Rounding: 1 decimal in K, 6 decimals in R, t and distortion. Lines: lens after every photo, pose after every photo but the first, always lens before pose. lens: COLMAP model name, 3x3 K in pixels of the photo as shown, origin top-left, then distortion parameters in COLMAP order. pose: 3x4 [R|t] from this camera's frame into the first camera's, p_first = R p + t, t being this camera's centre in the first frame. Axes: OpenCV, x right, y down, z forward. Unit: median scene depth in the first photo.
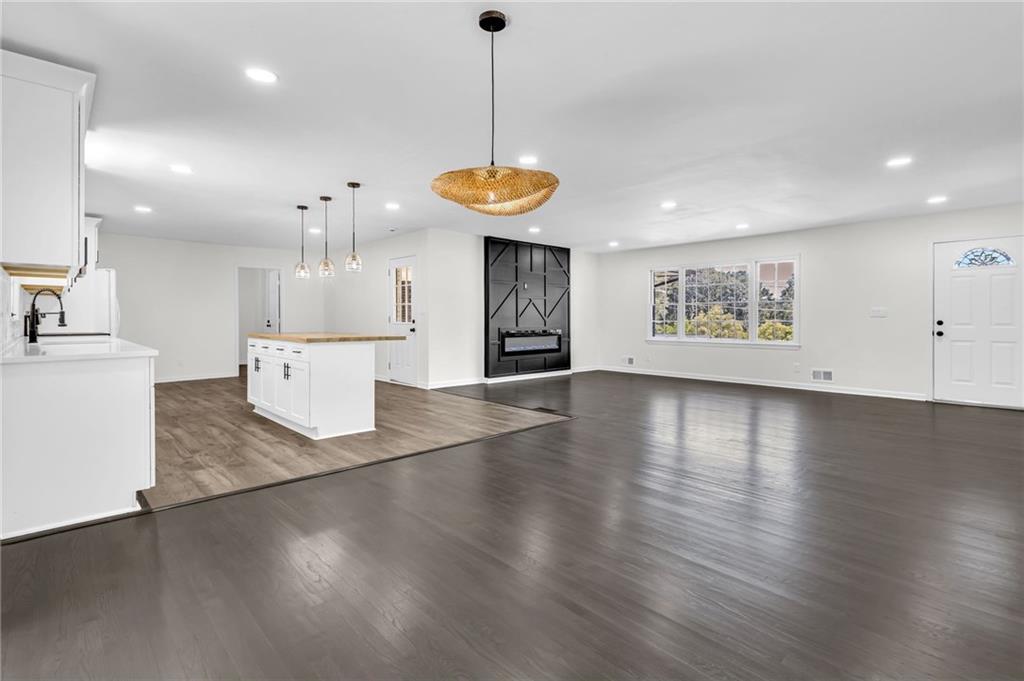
lens RADIAL K [[471.5, 0, 519.3], [0, 471.5, 318.3], [0, 0, 1]] dist [-0.000603, -0.000732]
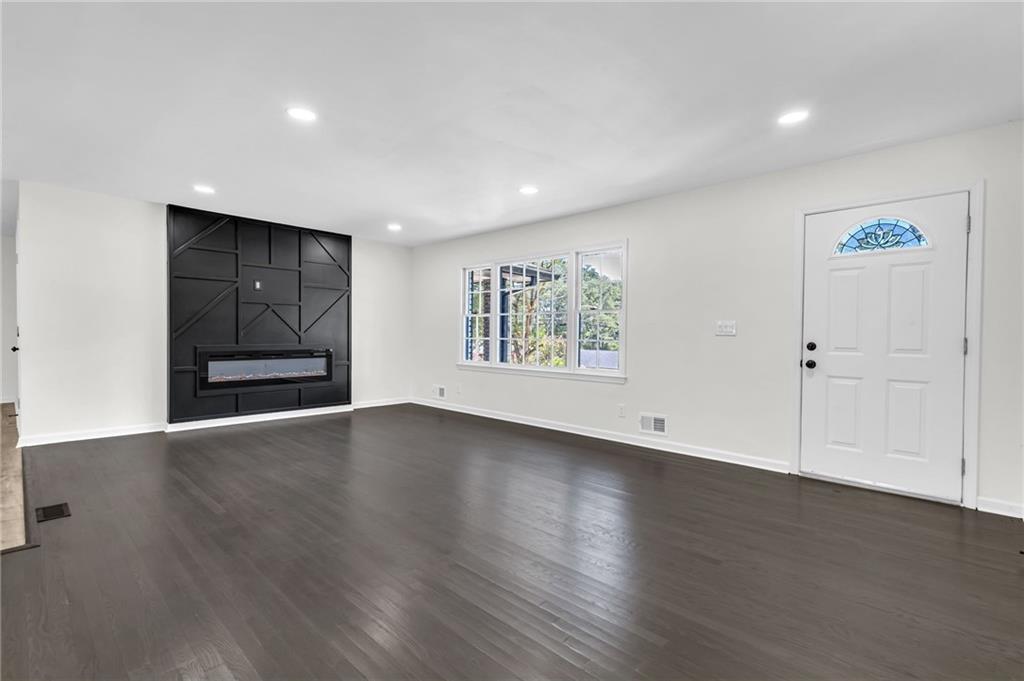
lens RADIAL K [[460.4, 0, 512.0], [0, 460.4, 340.5], [0, 0, 1]] dist [0.000447, -0.000271]
pose [[0.998031, 0.010042, 0.061912, 0.358433], [-0.010877, 0.999854, 0.013165, -0.001053], [-0.061771, -0.013812, 0.997995, 0.329432]]
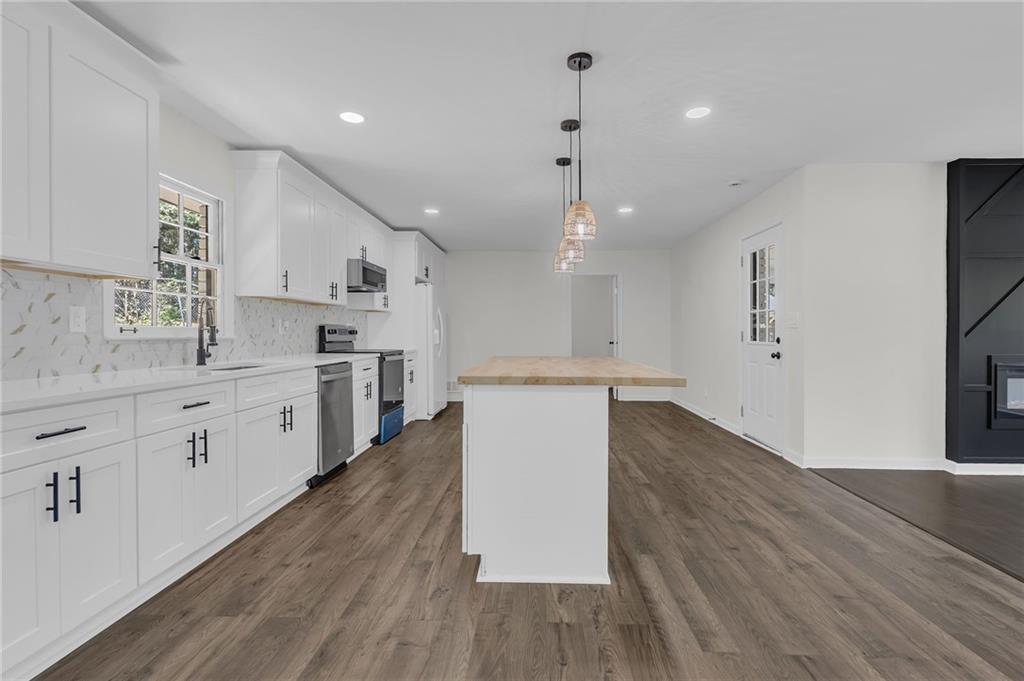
lens RADIAL K [[487.3, 0, 527.5], [0, 487.3, 337.8], [0, 0, 1]] dist [0.010174, -0.000369]
pose [[0.700806, 0.004984, -0.713335, -0.015882], [0.000338, 0.999973, 0.007319, -0.000752], [0.713352, -0.005370, 0.700785, 0.344856]]
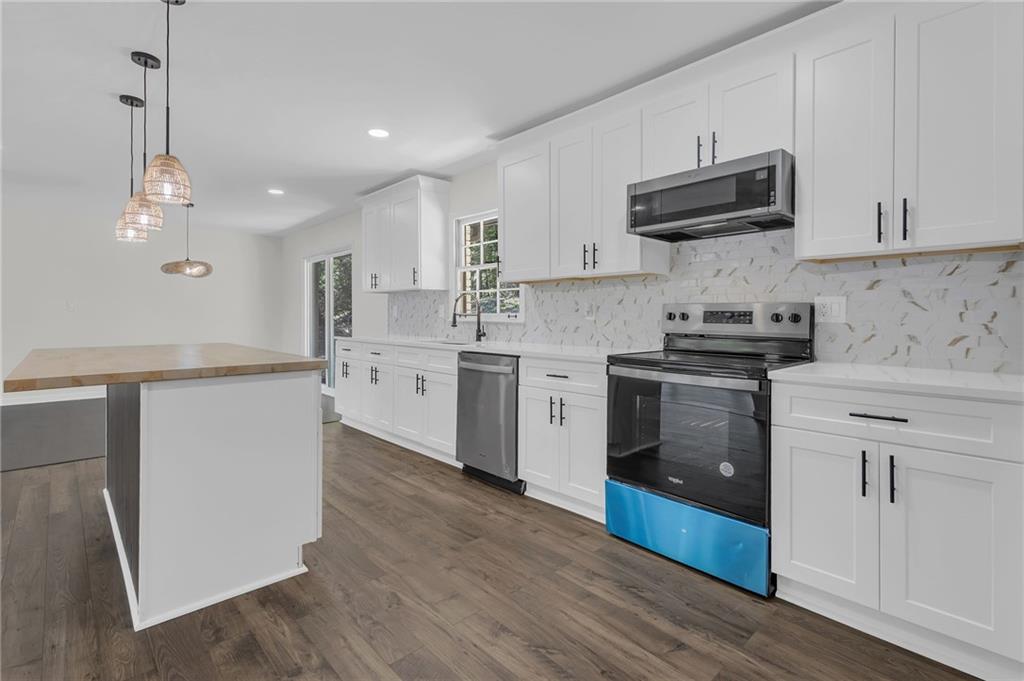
lens RADIAL K [[498.5, 0, 516.6], [0, 498.5, 317.4], [0, 0, 1]] dist [0.000625, -0.000147]
pose [[-0.999246, -0.002273, 0.038749, -0.498781], [-0.002044, 0.999980, 0.005942, -0.005232], [-0.038762, 0.005858, -0.999231, 0.929434]]
